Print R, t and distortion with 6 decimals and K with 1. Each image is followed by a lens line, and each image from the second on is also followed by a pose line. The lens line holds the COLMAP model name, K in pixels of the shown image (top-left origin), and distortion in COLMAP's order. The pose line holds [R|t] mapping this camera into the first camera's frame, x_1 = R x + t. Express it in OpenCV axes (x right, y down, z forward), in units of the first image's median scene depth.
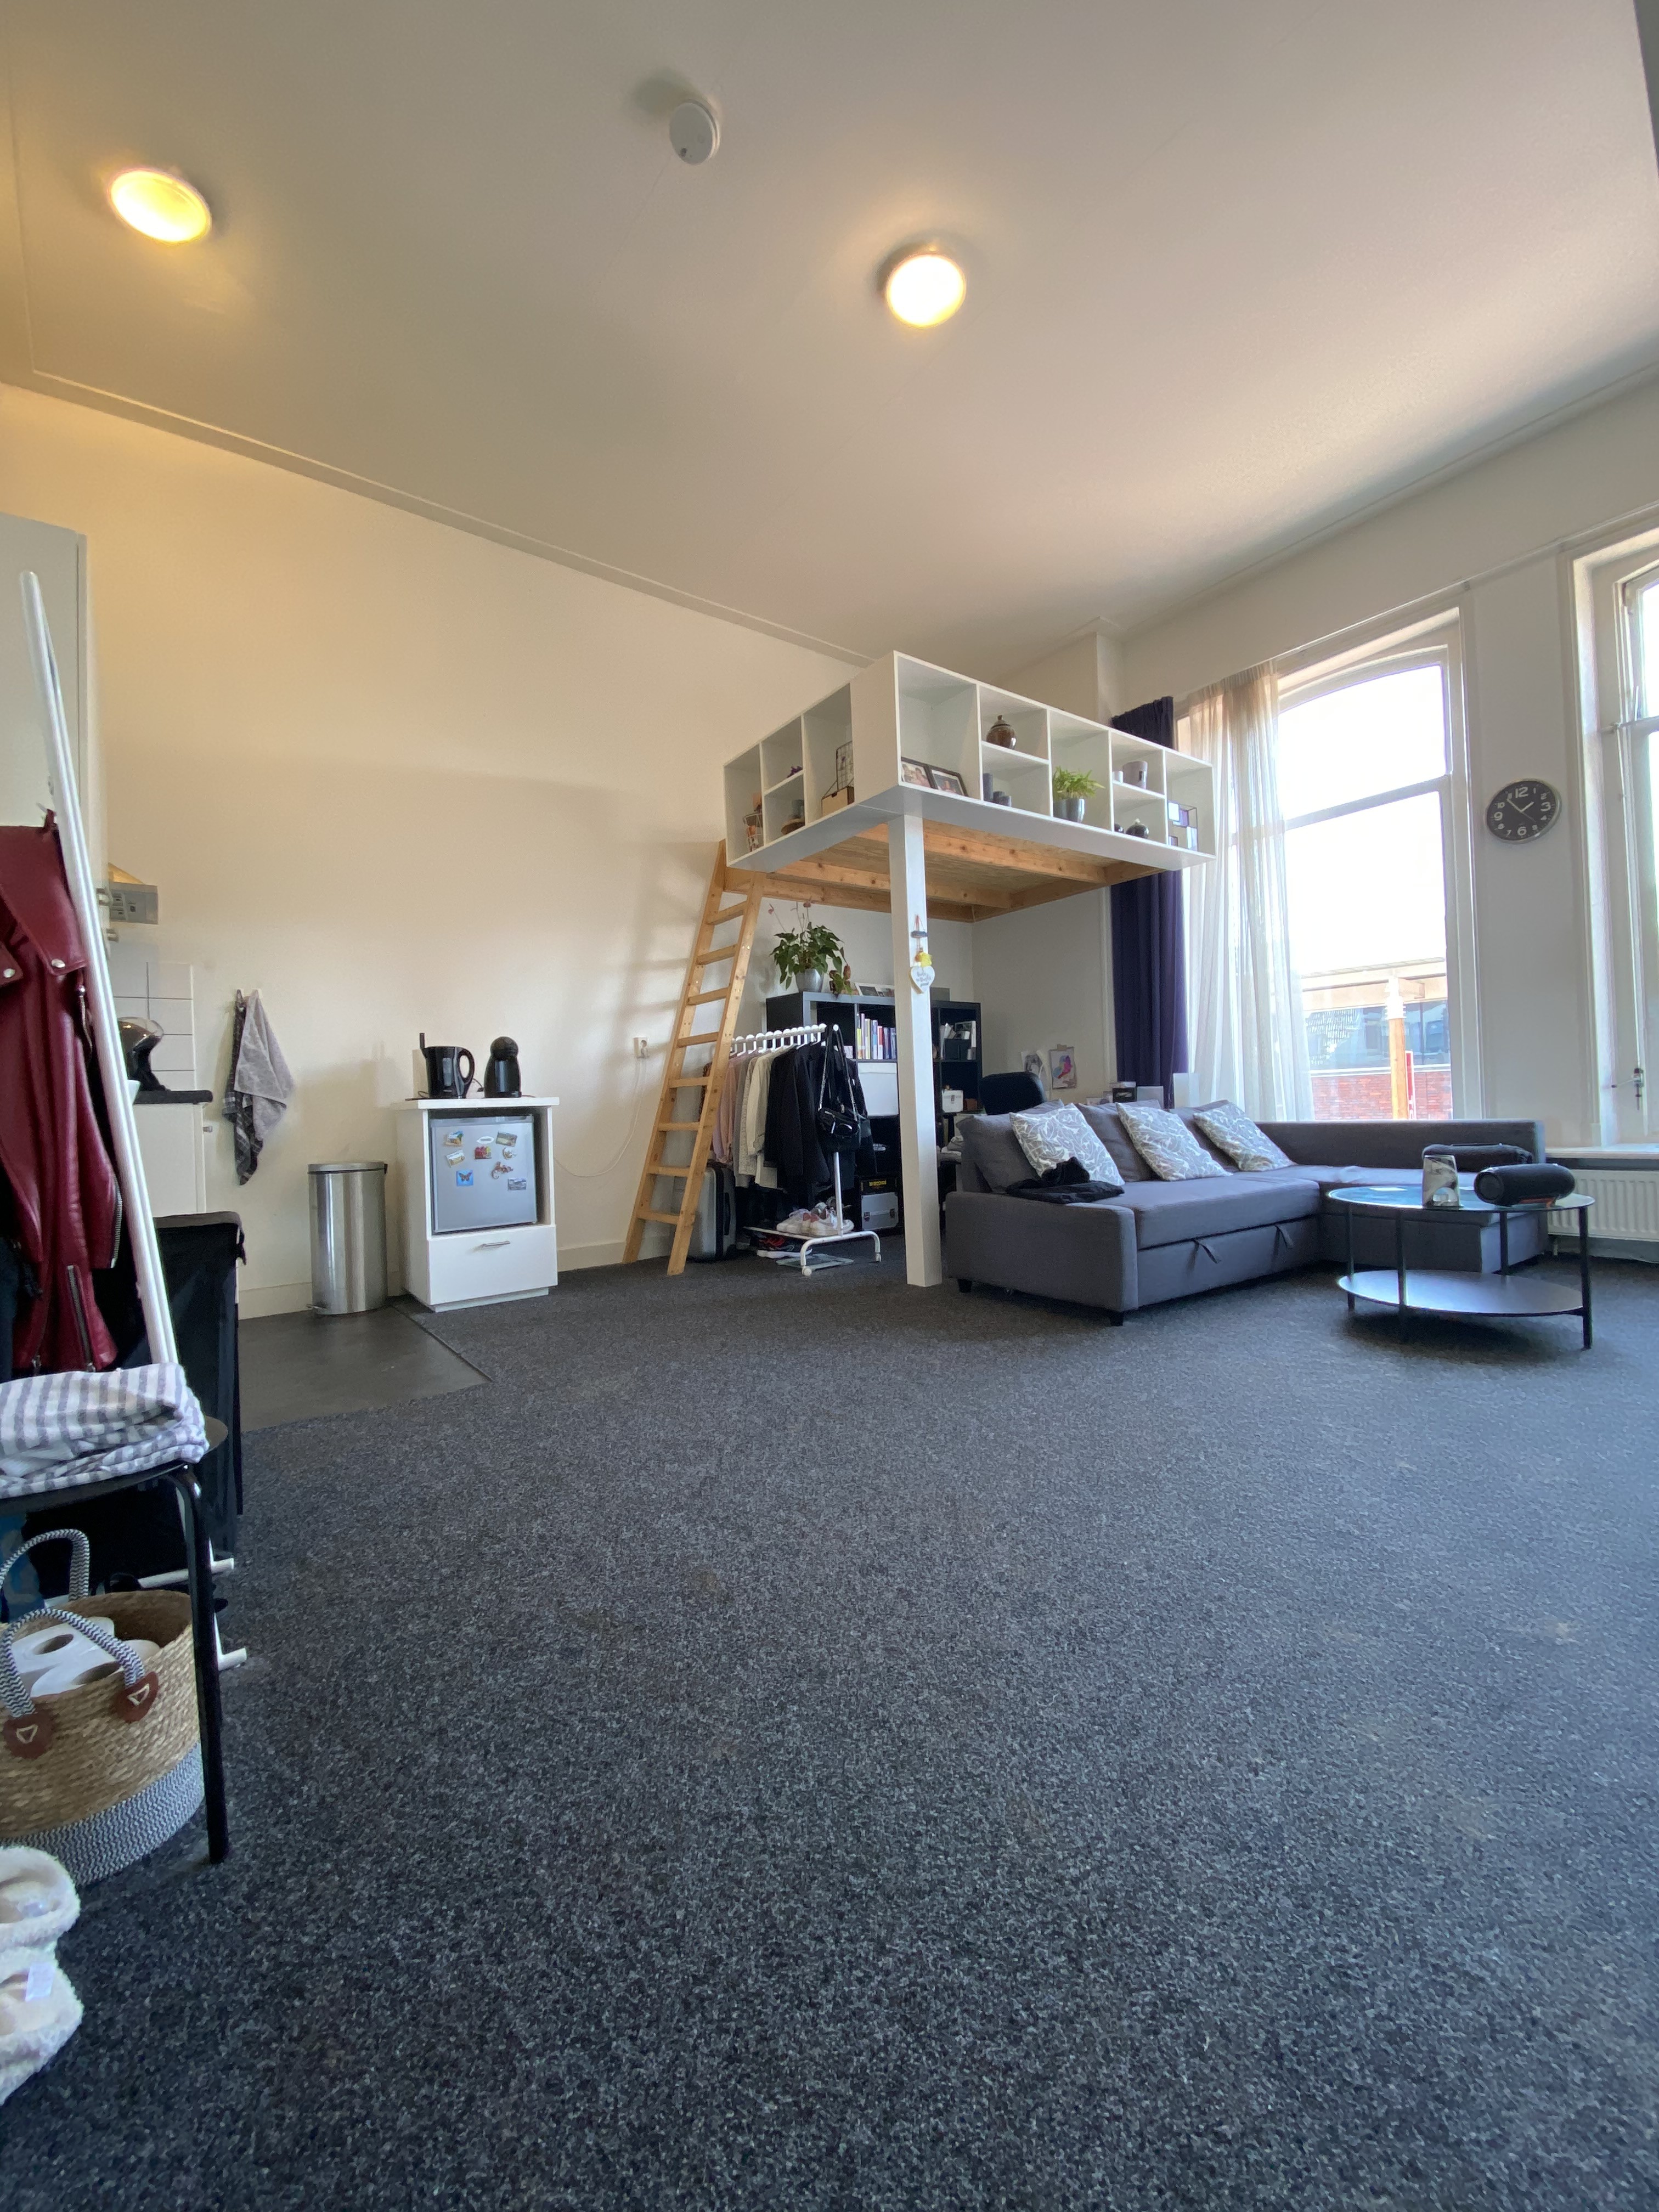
lens RADIAL K [[881.6, 0, 829.5], [0, 881.6, 1106.0], [0, 0, 1]] dist [0.070065, -0.048426]
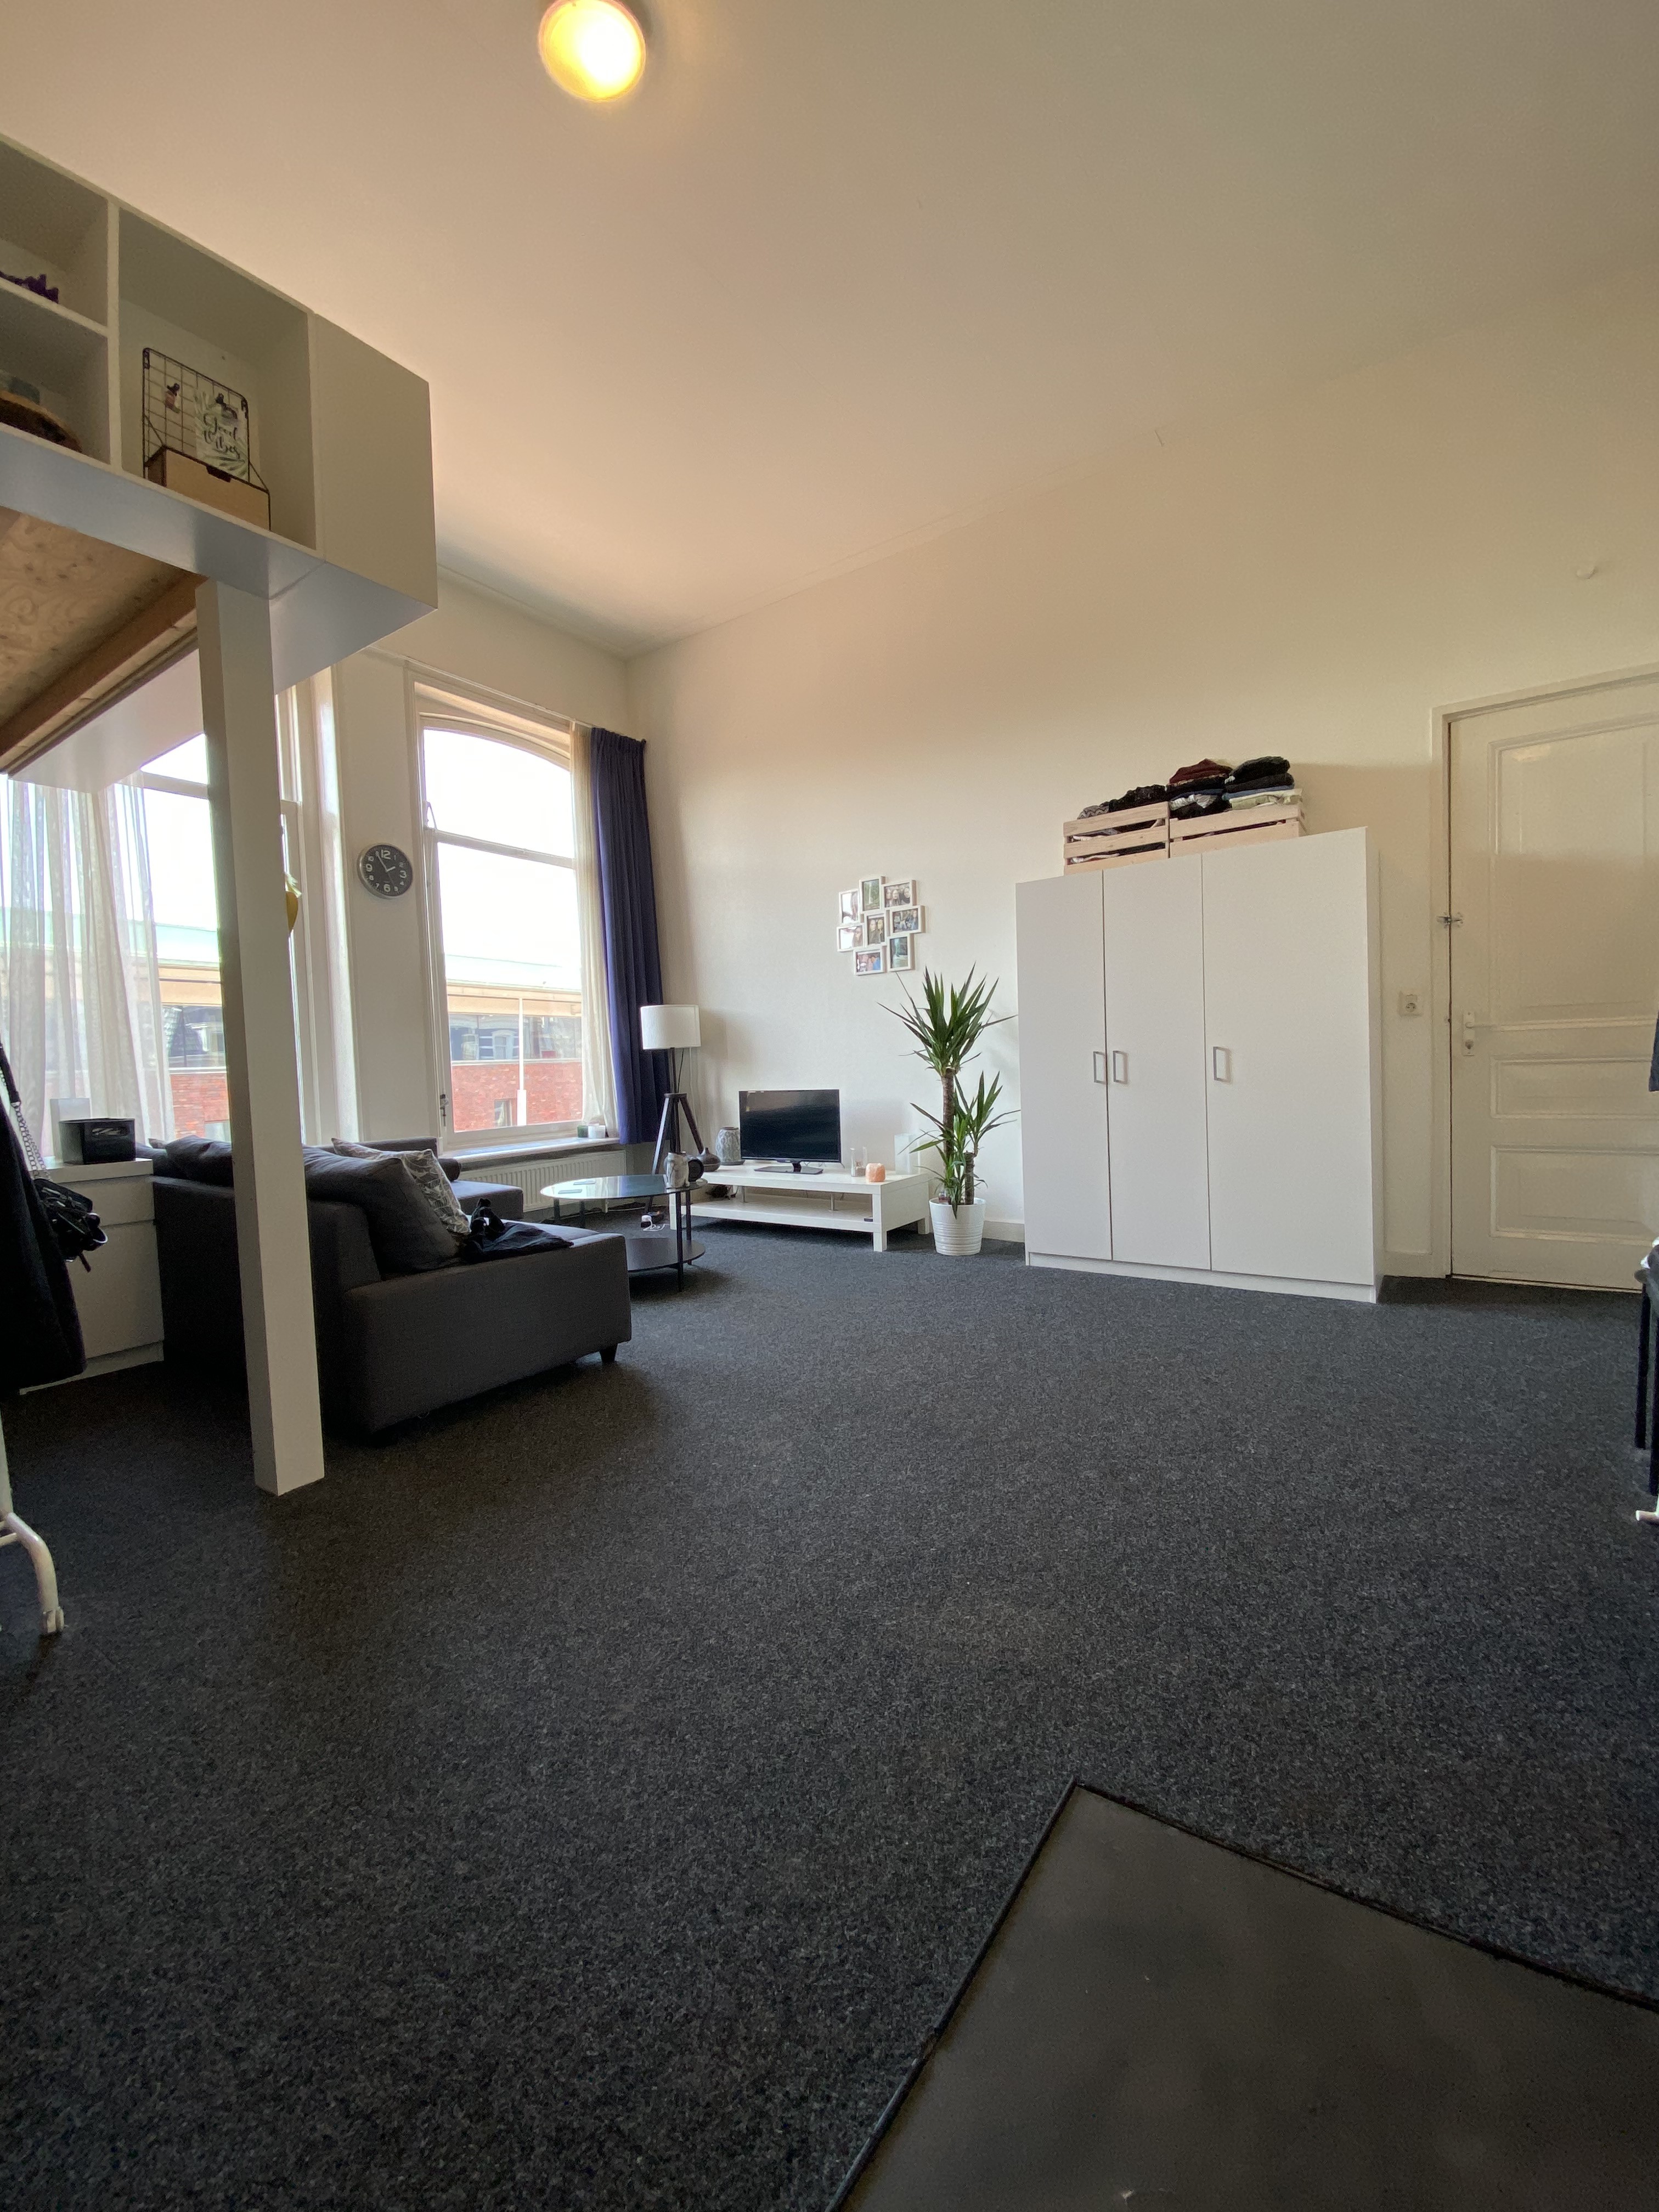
lens RADIAL K [[890.8, 0, 842.7], [0, 890.8, 1092.8], [0, 0, 1]] dist [0.033093, -0.025806]
pose [[-0.316568, 0.011607, 0.948499, -0.466227], [0.042380, 0.999100, 0.001918, -0.018705], [-0.947622, 0.040805, -0.316775, 0.757513]]
